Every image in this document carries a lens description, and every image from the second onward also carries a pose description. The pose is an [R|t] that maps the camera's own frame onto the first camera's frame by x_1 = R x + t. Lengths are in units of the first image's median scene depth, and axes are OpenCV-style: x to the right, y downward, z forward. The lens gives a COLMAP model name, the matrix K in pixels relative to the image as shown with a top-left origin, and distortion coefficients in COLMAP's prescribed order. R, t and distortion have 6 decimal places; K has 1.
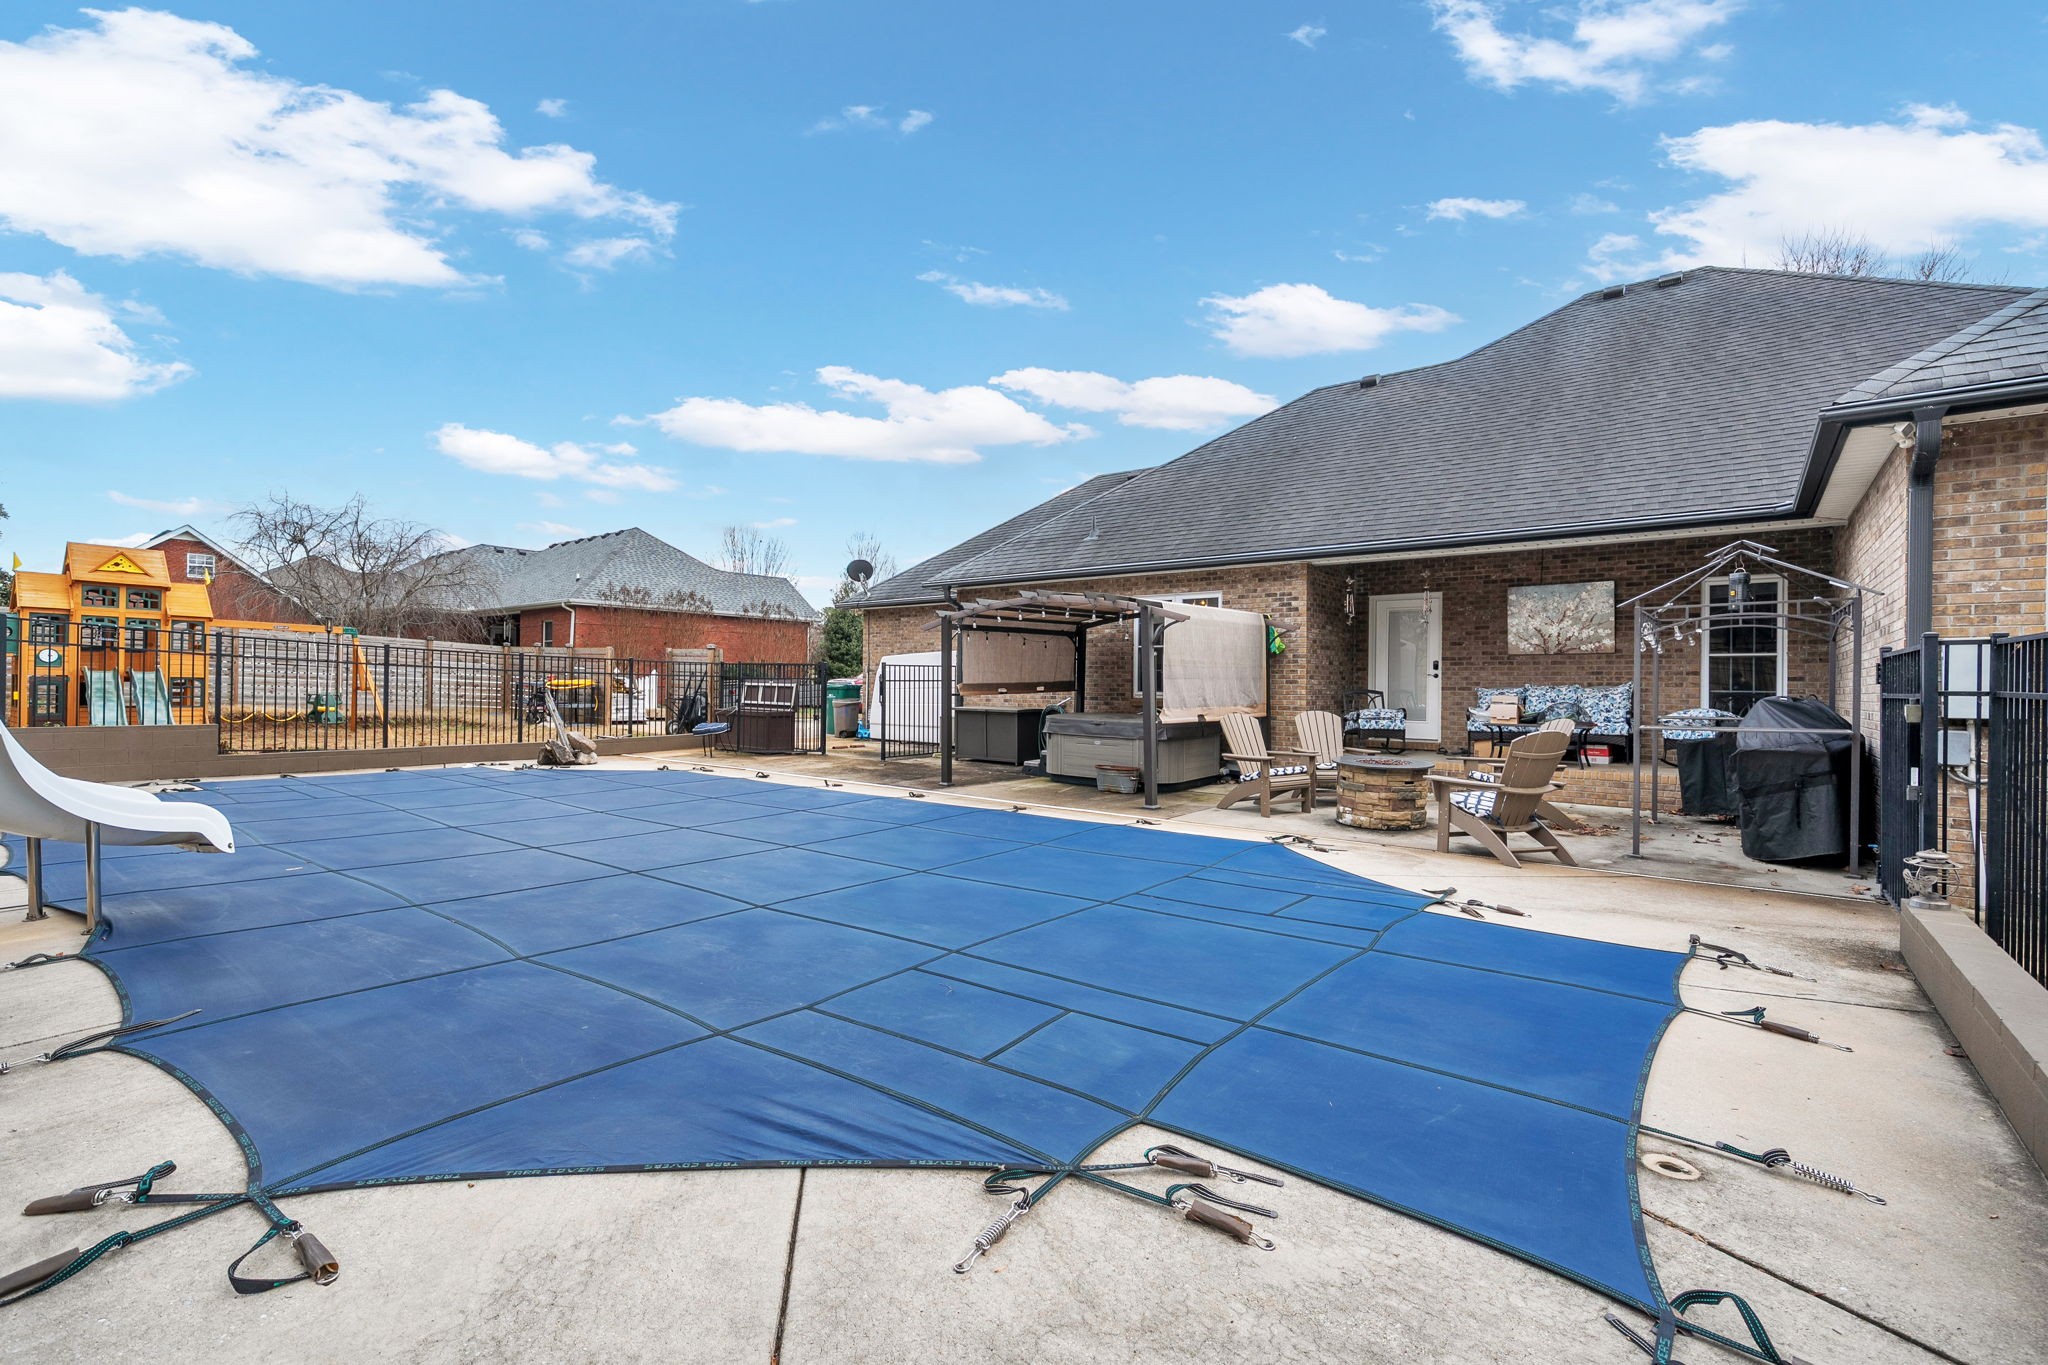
lens RADIAL K [[943.0, 0, 1020.1], [0, 943.0, 680.8], [0, 0, 1]] dist [0.001838, 0.000343]
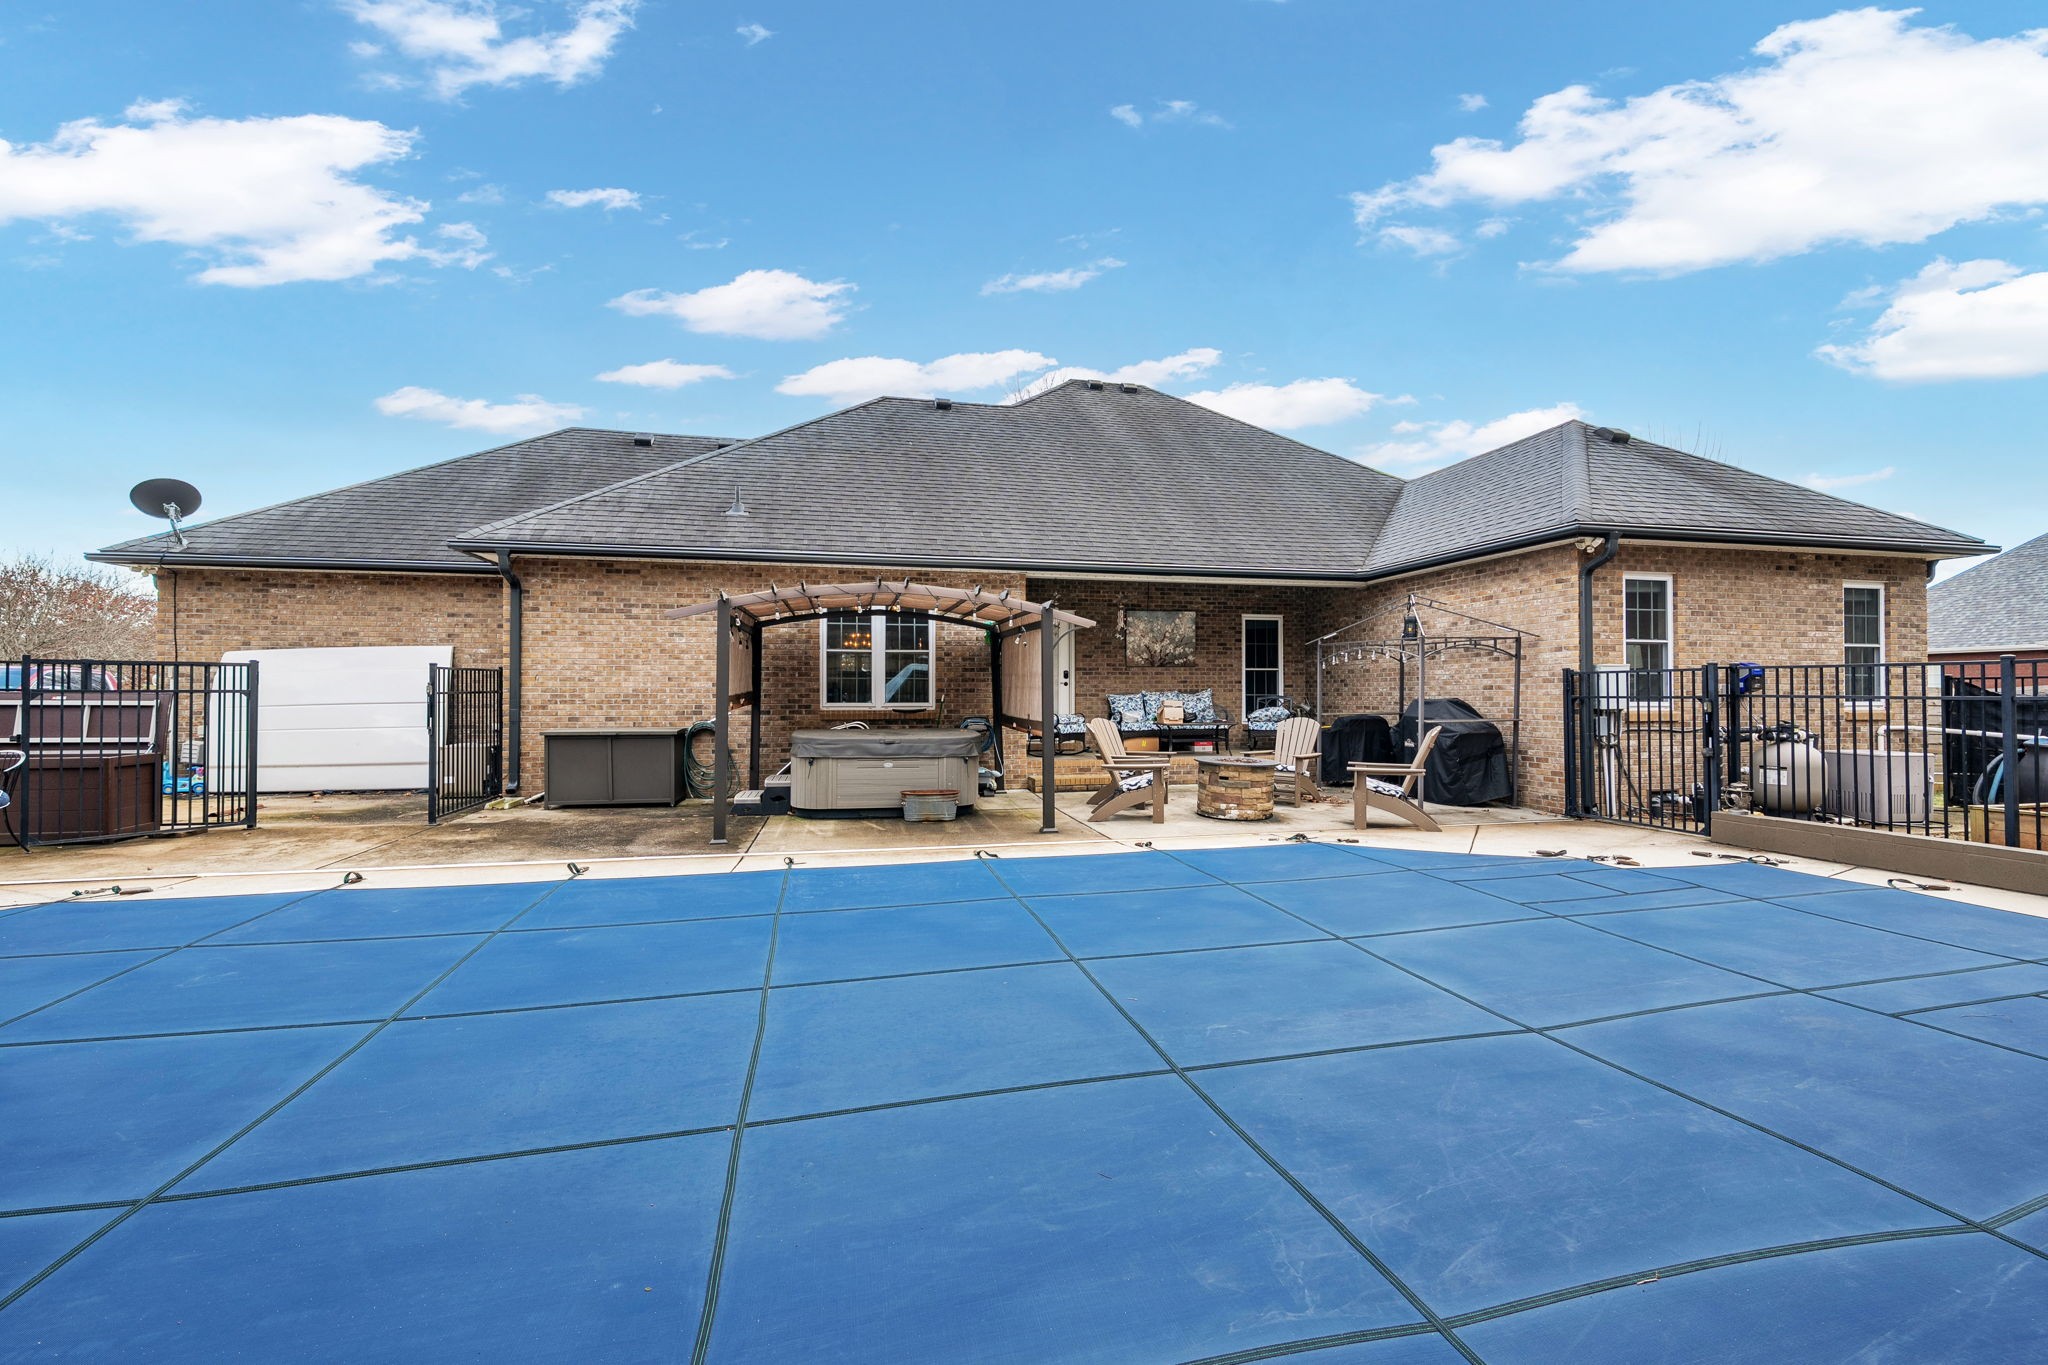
lens RADIAL K [[882.6, 0, 1056.6], [0, 882.6, 679.8], [0, 0, 1]] dist [0.000624, 0.000349]
pose [[0.587211, 0.001996, 0.809431, -0.468823], [0.003786, 0.999979, -0.005213, -0.005243], [-0.809425, 0.006126, 0.587191, 0.426028]]
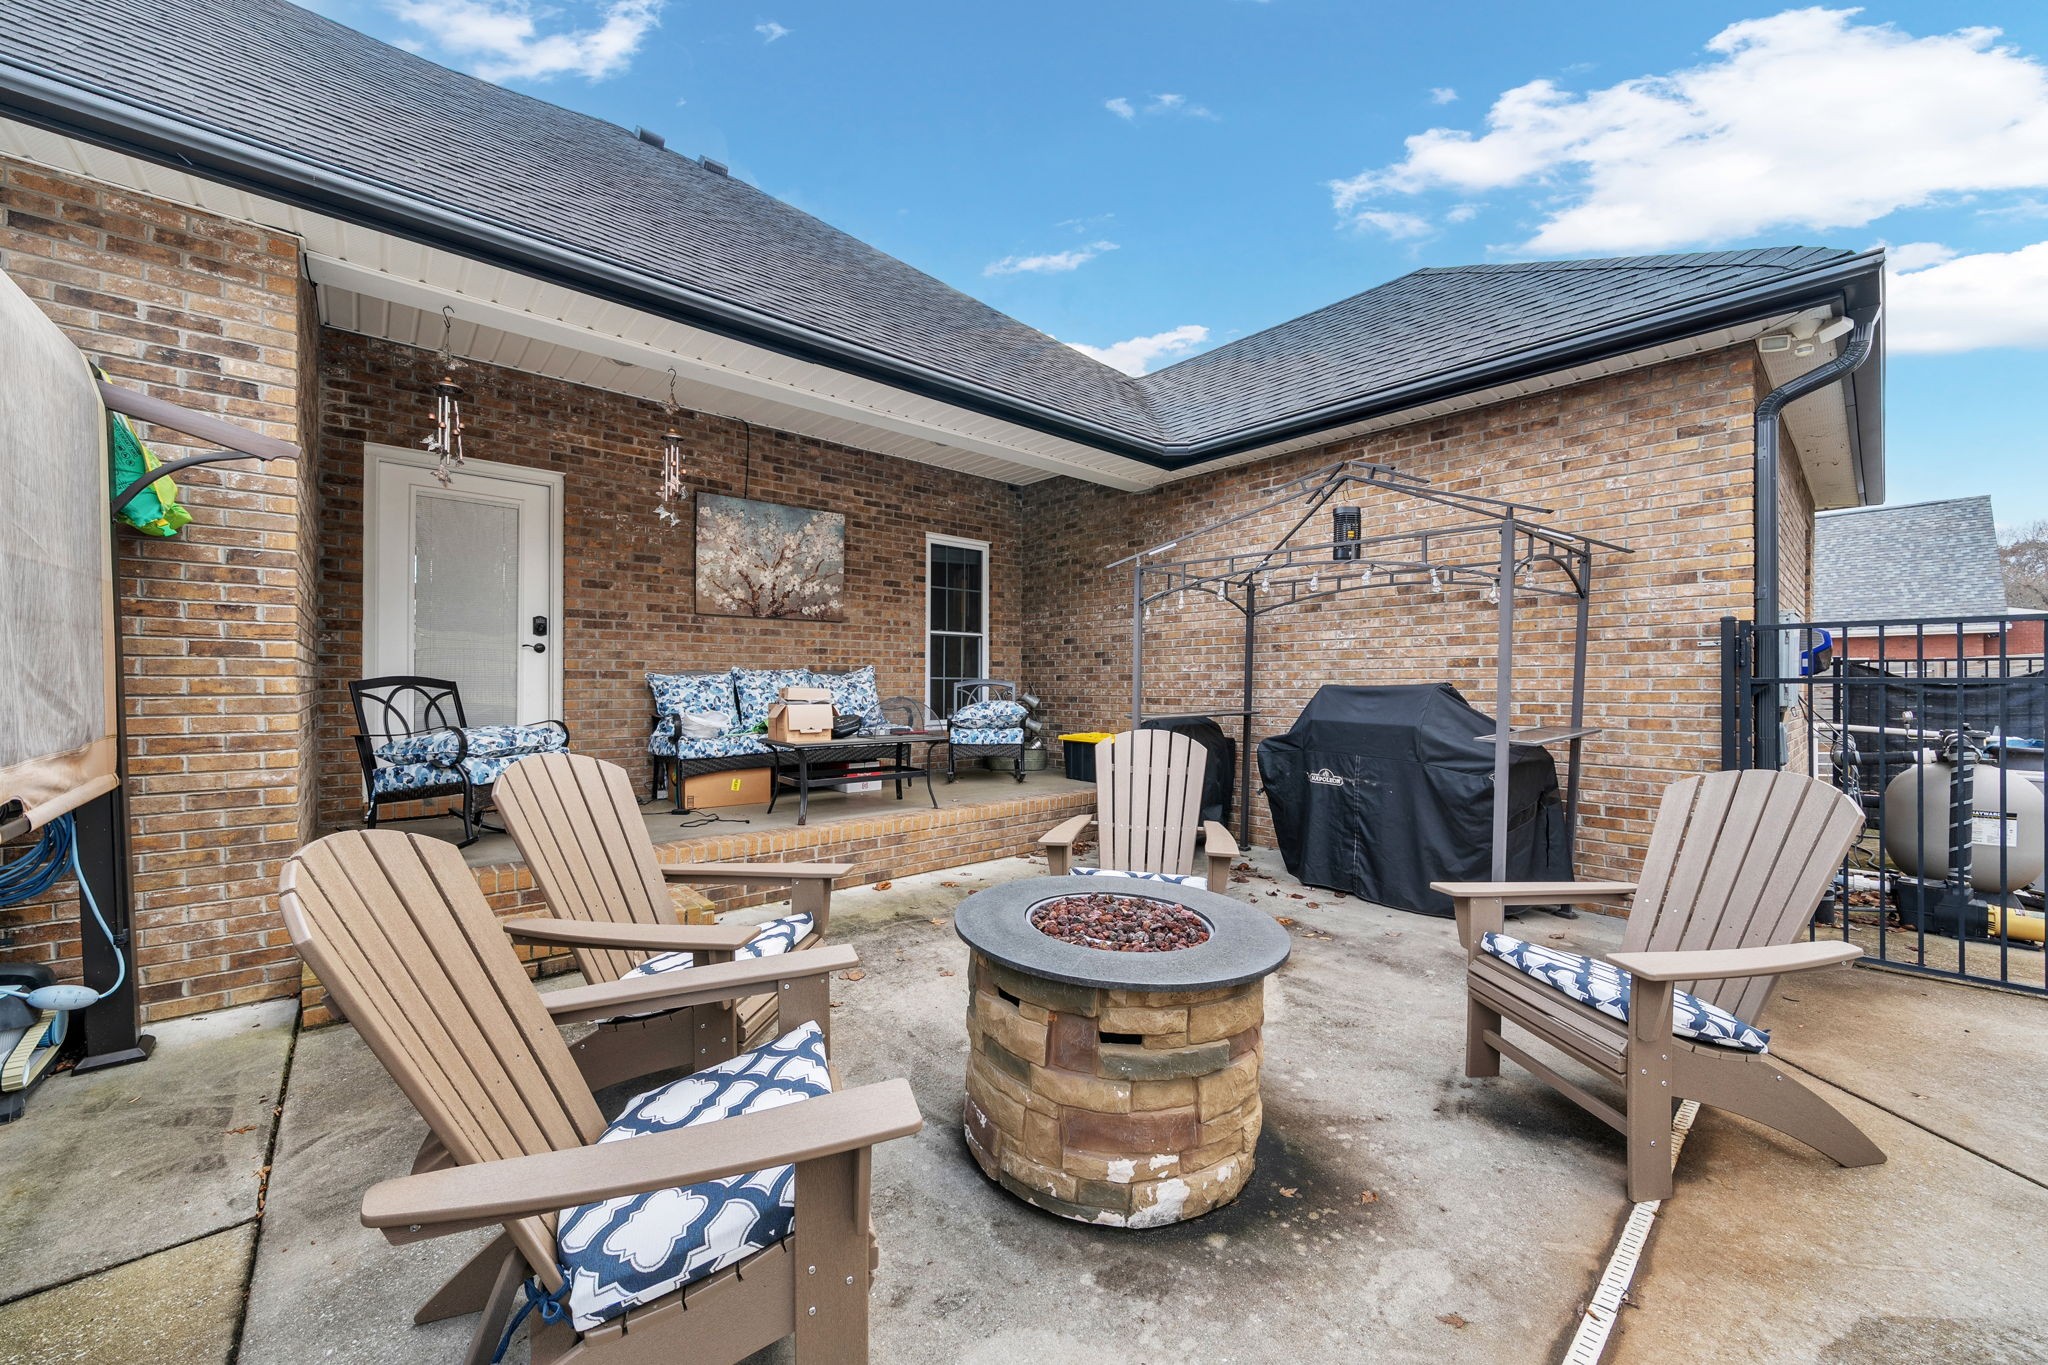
lens RADIAL K [[757.9, 0, 1025.6], [0, 757.9, 686.5], [0, 0, 1]] dist [-0.001034, 0.000099]
pose [[0.163676, -0.013837, 0.986417, 0.113023], [-0.005811, 0.999871, 0.014990, 0.007686], [-0.986497, -0.008186, 0.163574, 0.766229]]
